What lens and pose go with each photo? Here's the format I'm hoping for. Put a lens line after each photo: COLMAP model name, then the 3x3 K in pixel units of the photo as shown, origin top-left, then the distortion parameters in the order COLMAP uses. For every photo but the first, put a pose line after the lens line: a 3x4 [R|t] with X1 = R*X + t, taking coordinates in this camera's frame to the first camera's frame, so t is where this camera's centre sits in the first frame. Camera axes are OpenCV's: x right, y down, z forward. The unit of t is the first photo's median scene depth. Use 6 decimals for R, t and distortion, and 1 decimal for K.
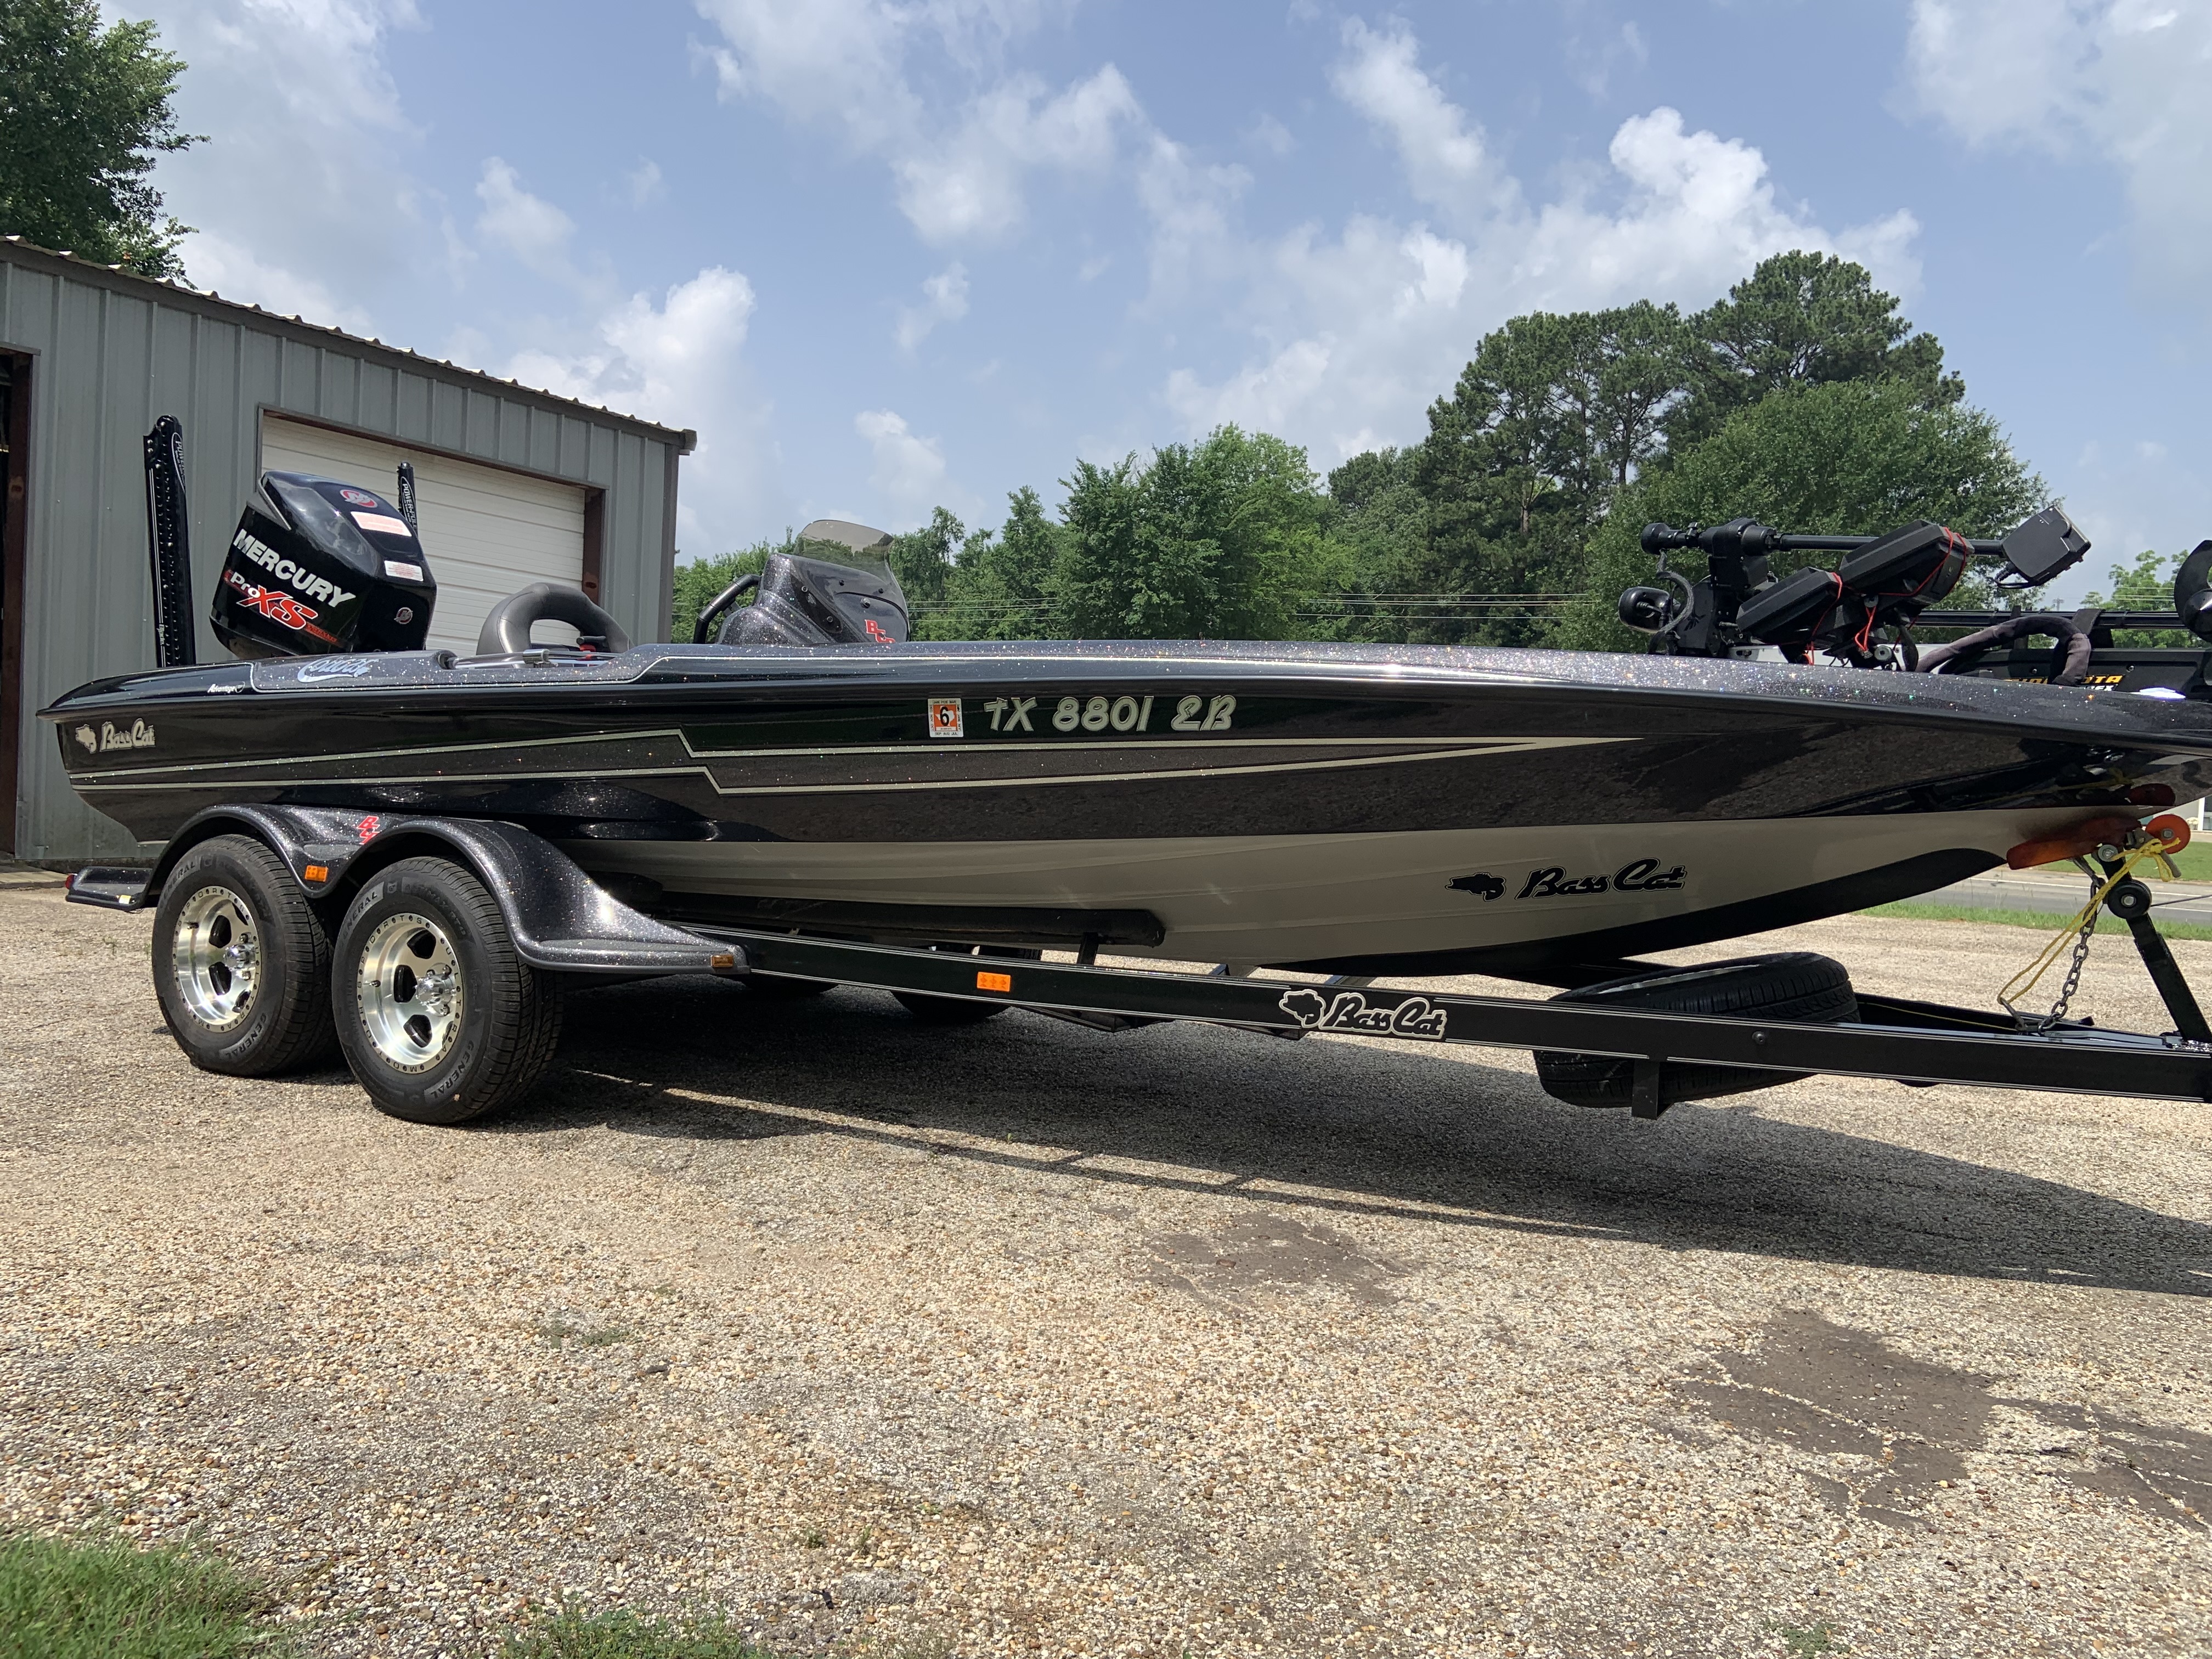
lens RADIAL K [[1710.1, 0, 1106.0], [0, 1710.1, 829.5], [0, 0, 1]] dist [0.209800, -0.333095]
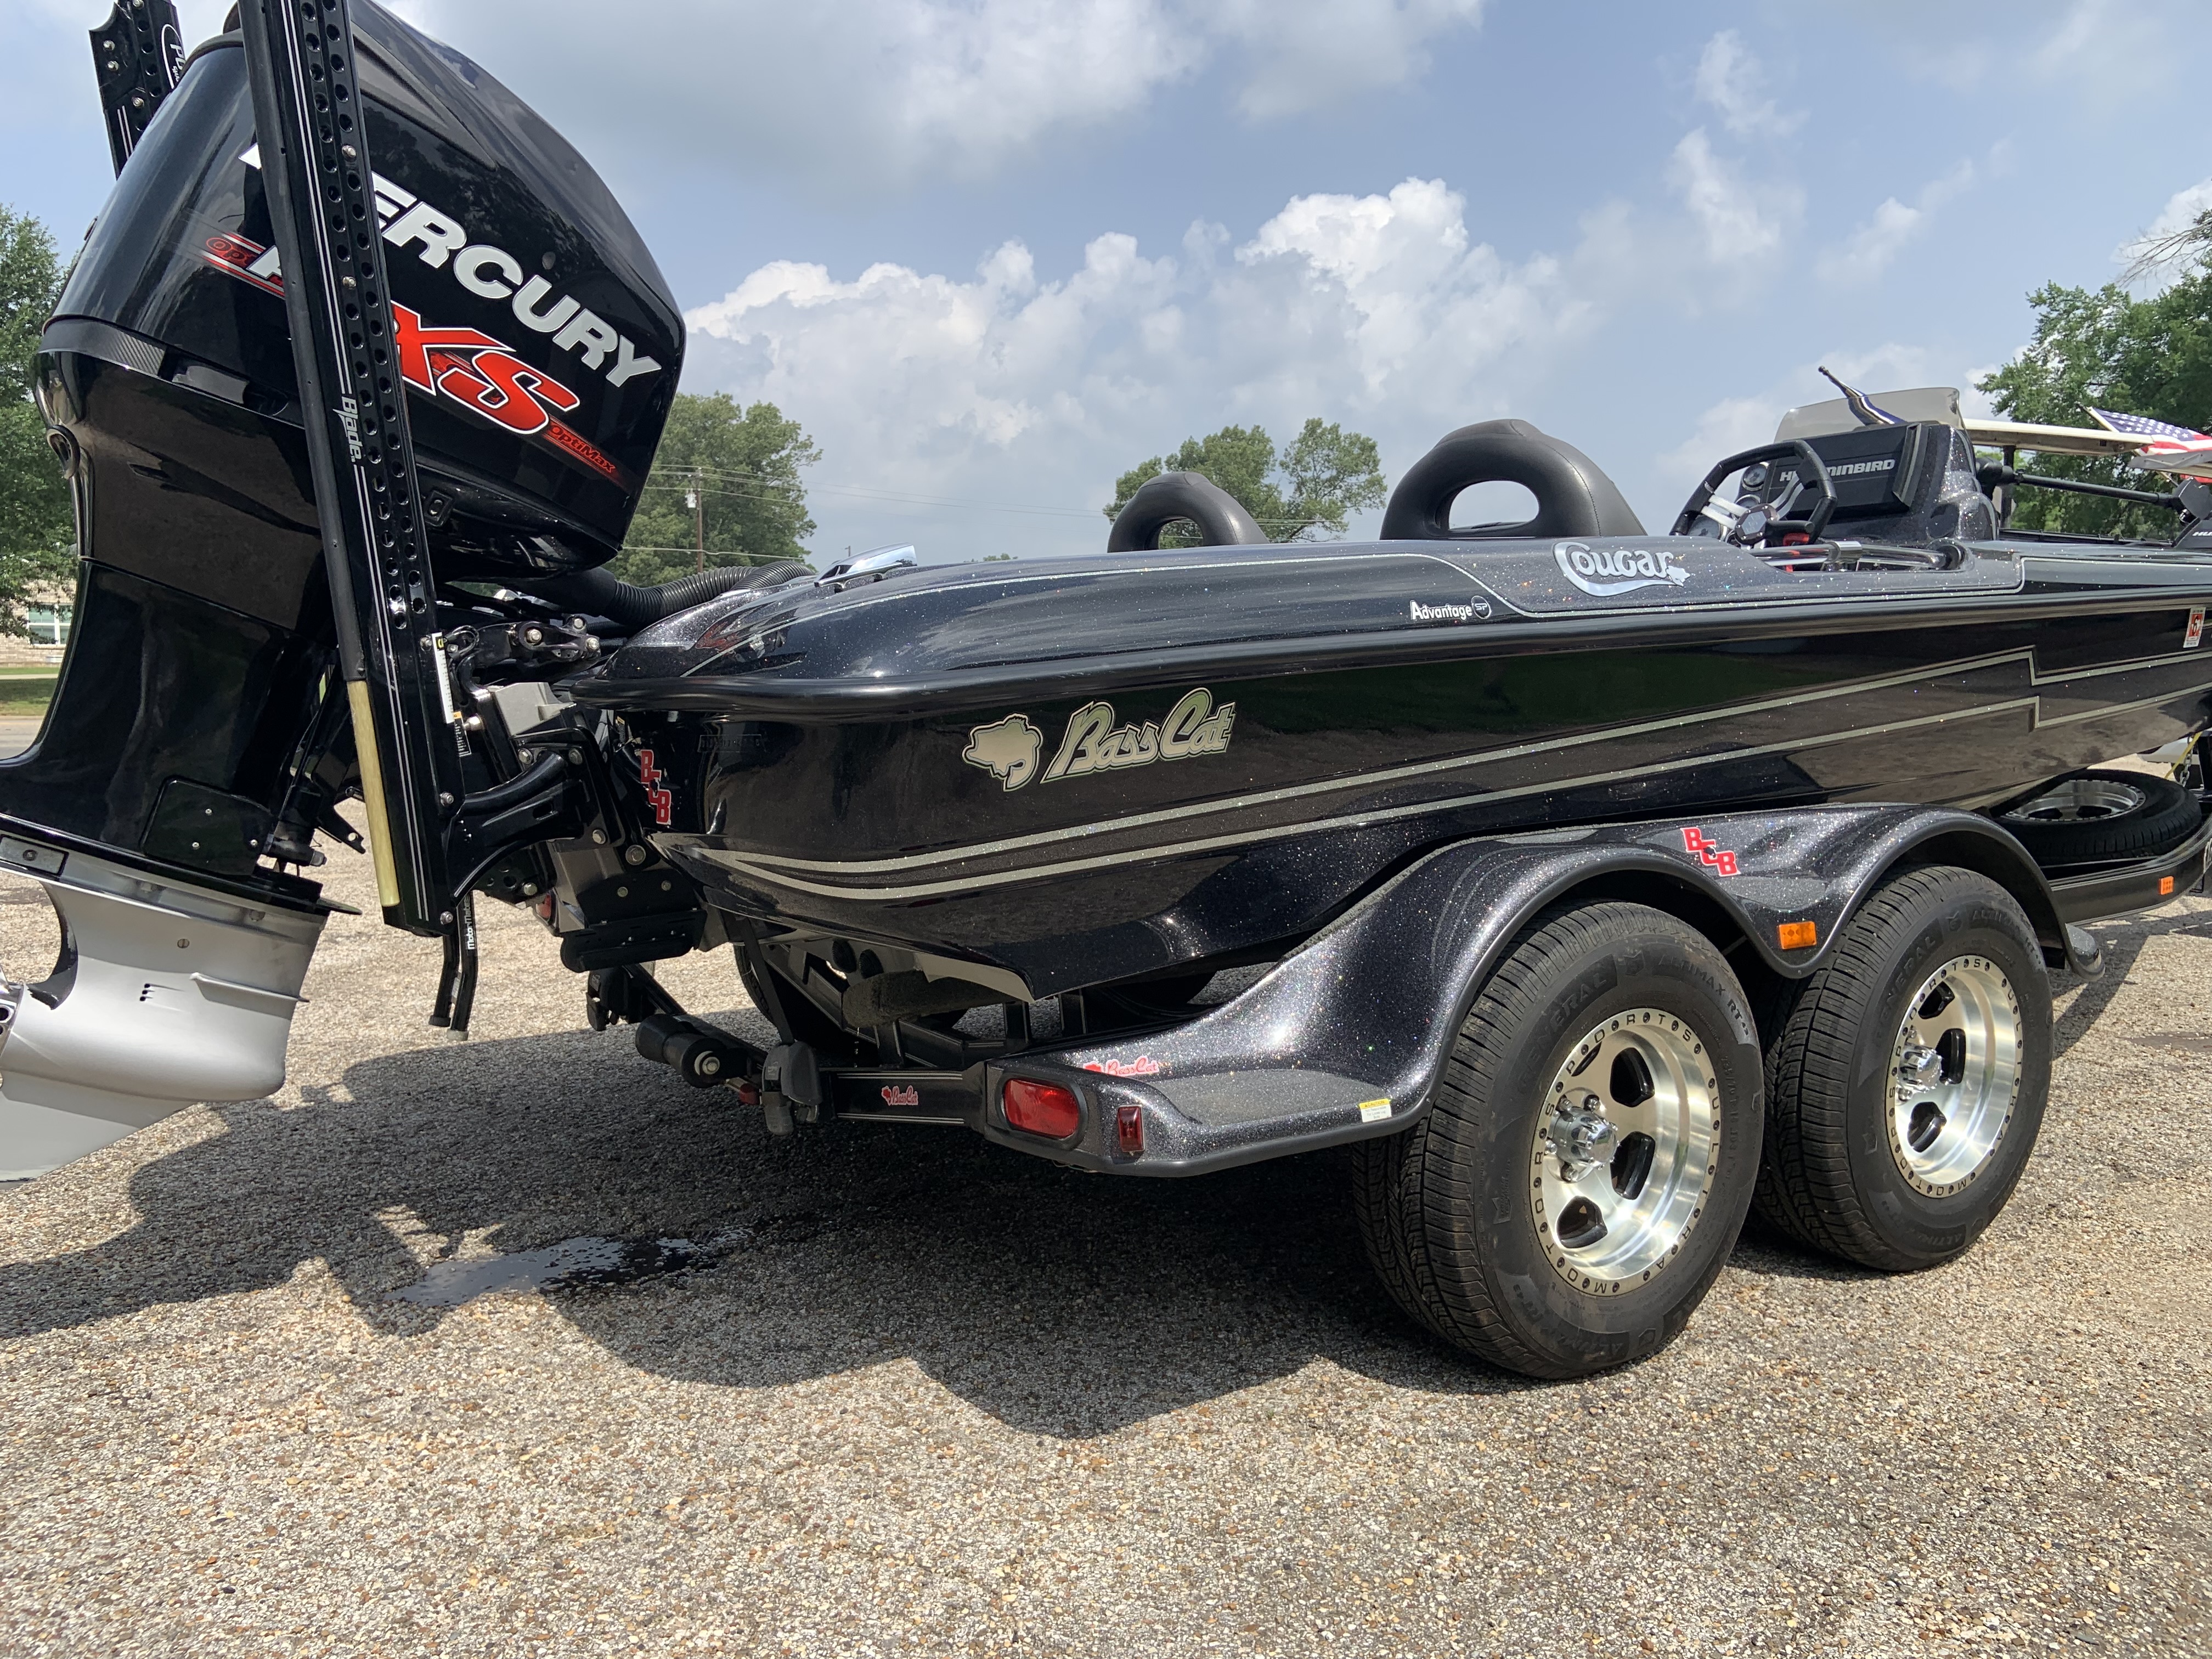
lens RADIAL K [[1671.1, 0, 1080.1], [0, 1671.1, 855.1], [0, 0, 1]] dist [0.110959, -0.148763]
pose [[0.408593, -0.156061, 0.899276, -0.113108], [0.049633, 0.987615, 0.148841, -0.010387], [-0.911366, -0.016181, 0.411278, 0.107193]]
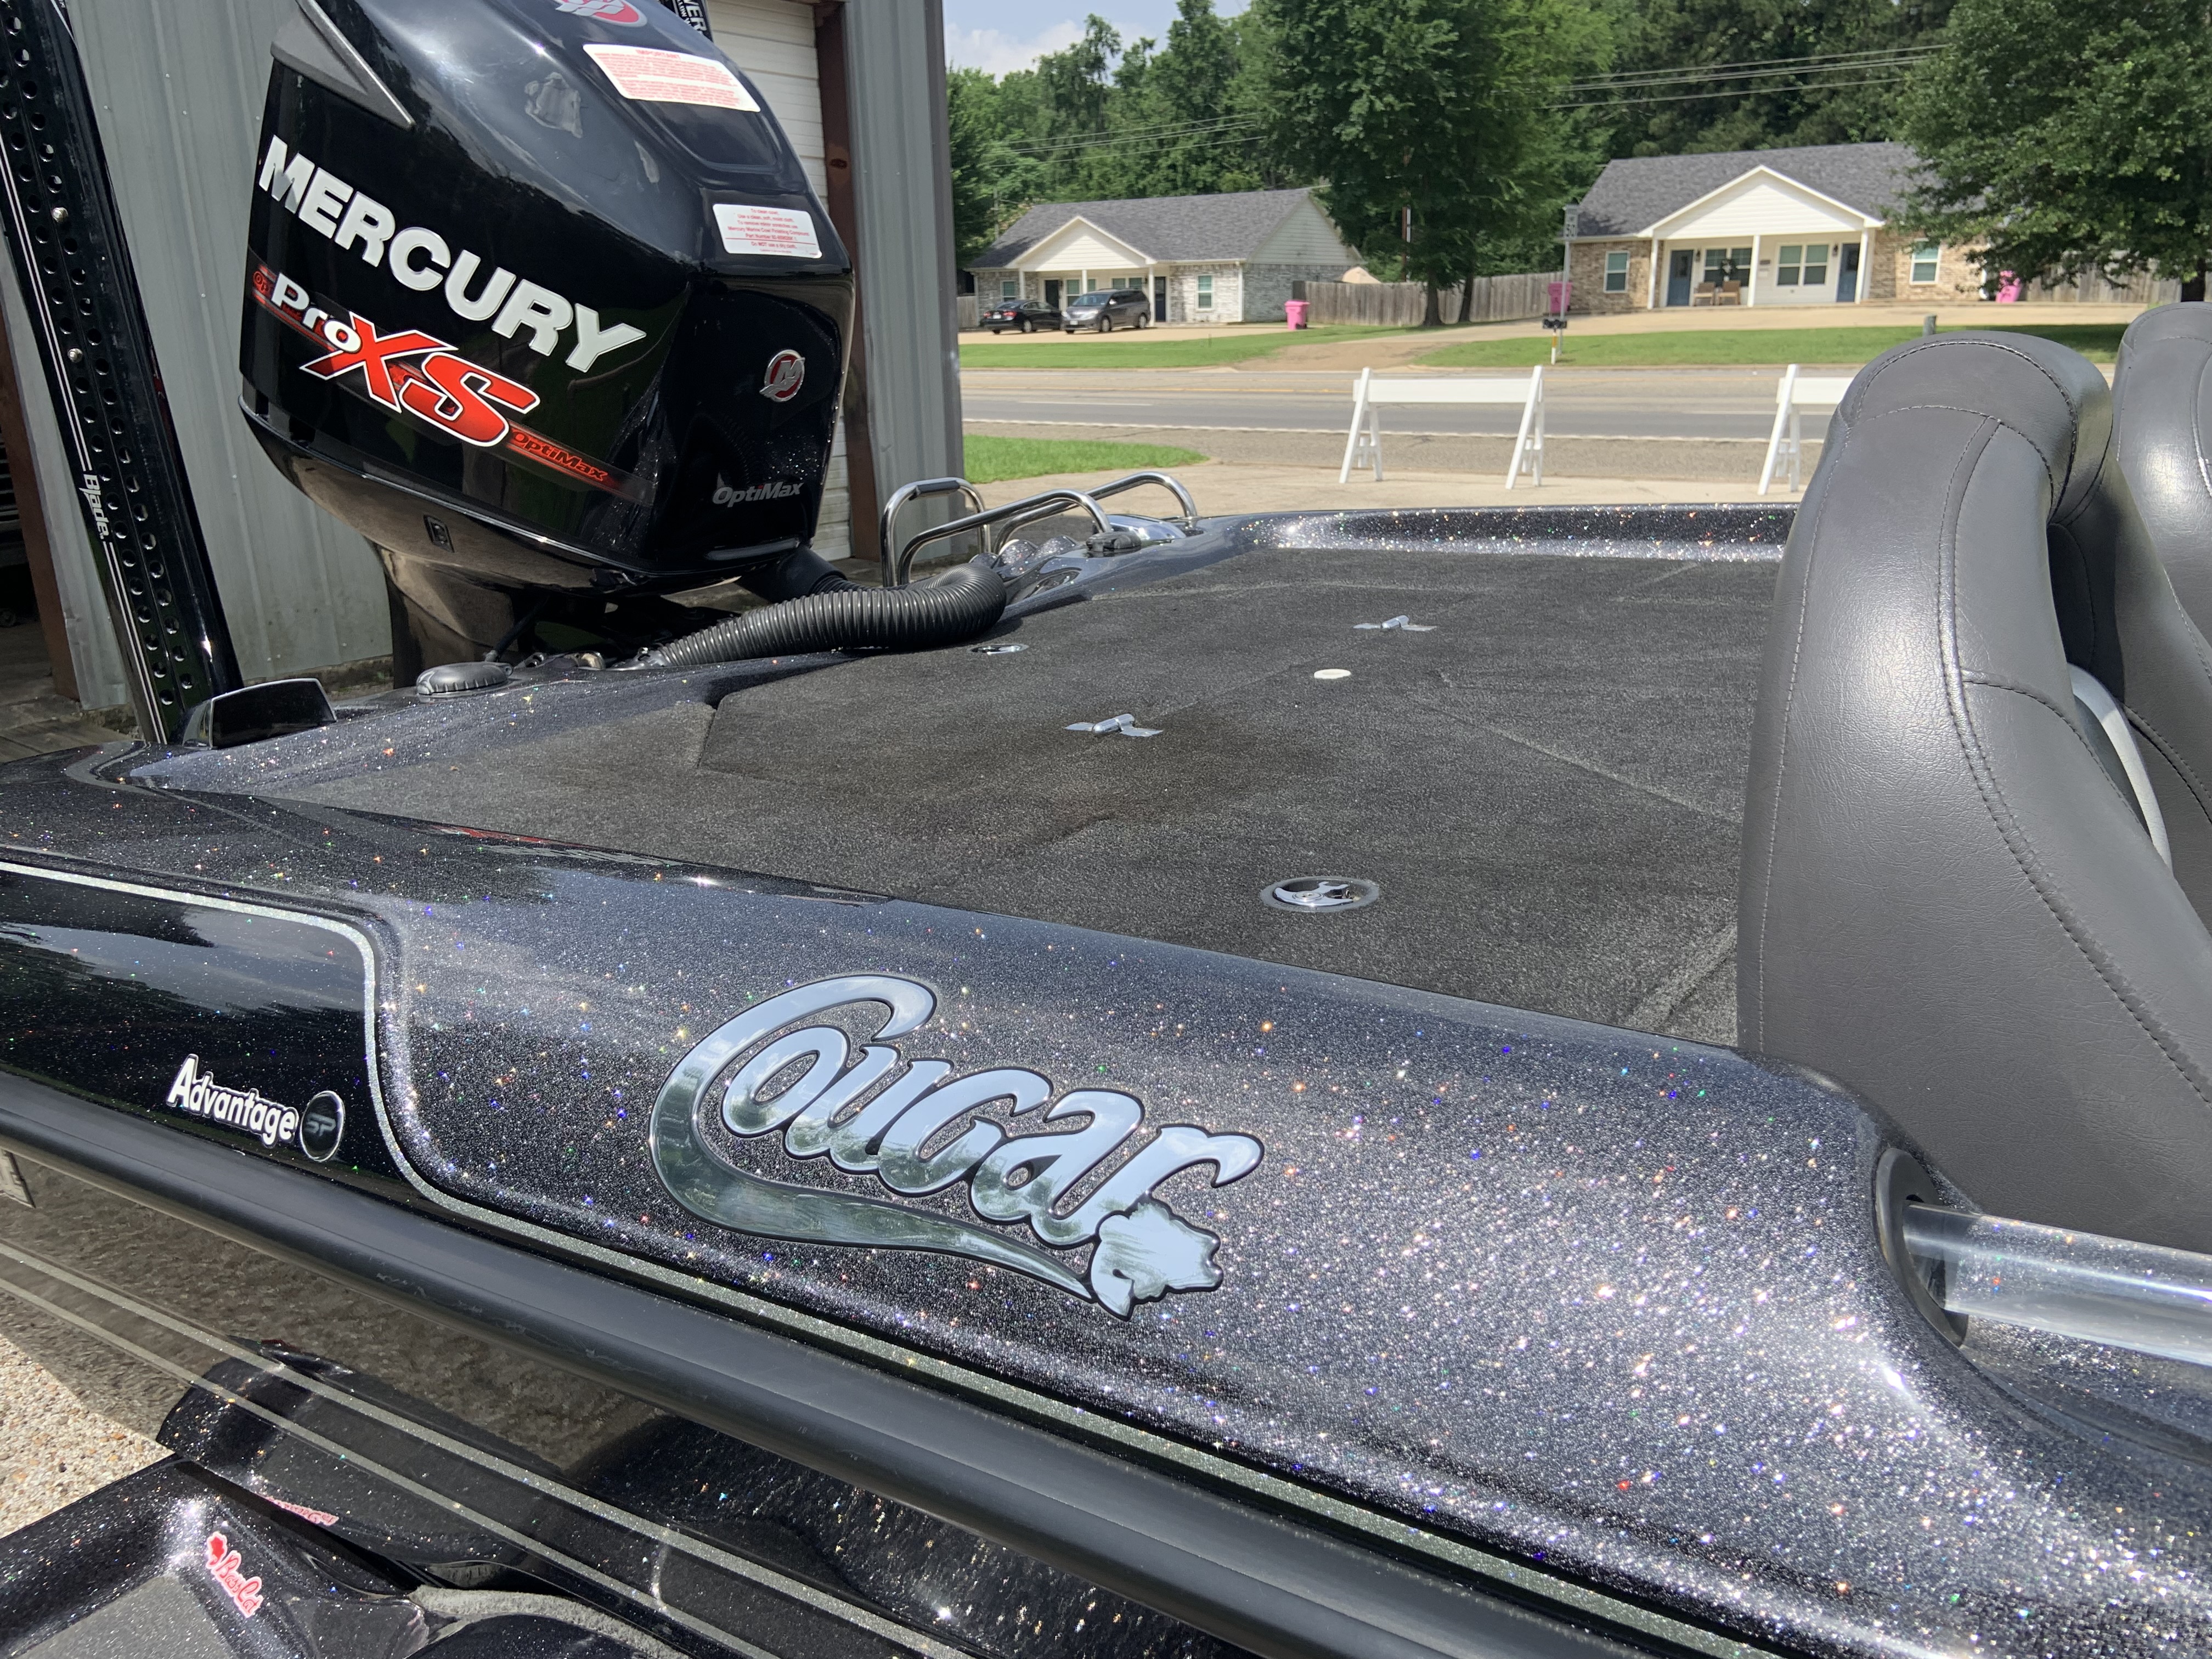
lens RADIAL K [[1682.5, 0, 1116.0], [0, 1682.5, 827.3], [0, 0, 1]] dist [0.102753, -0.139065]
pose [[0.994752, -0.056935, -0.085008, -0.046831], [0.076973, 0.963820, 0.255198, -0.017294], [0.067403, -0.260402, 0.963145, 0.100153]]
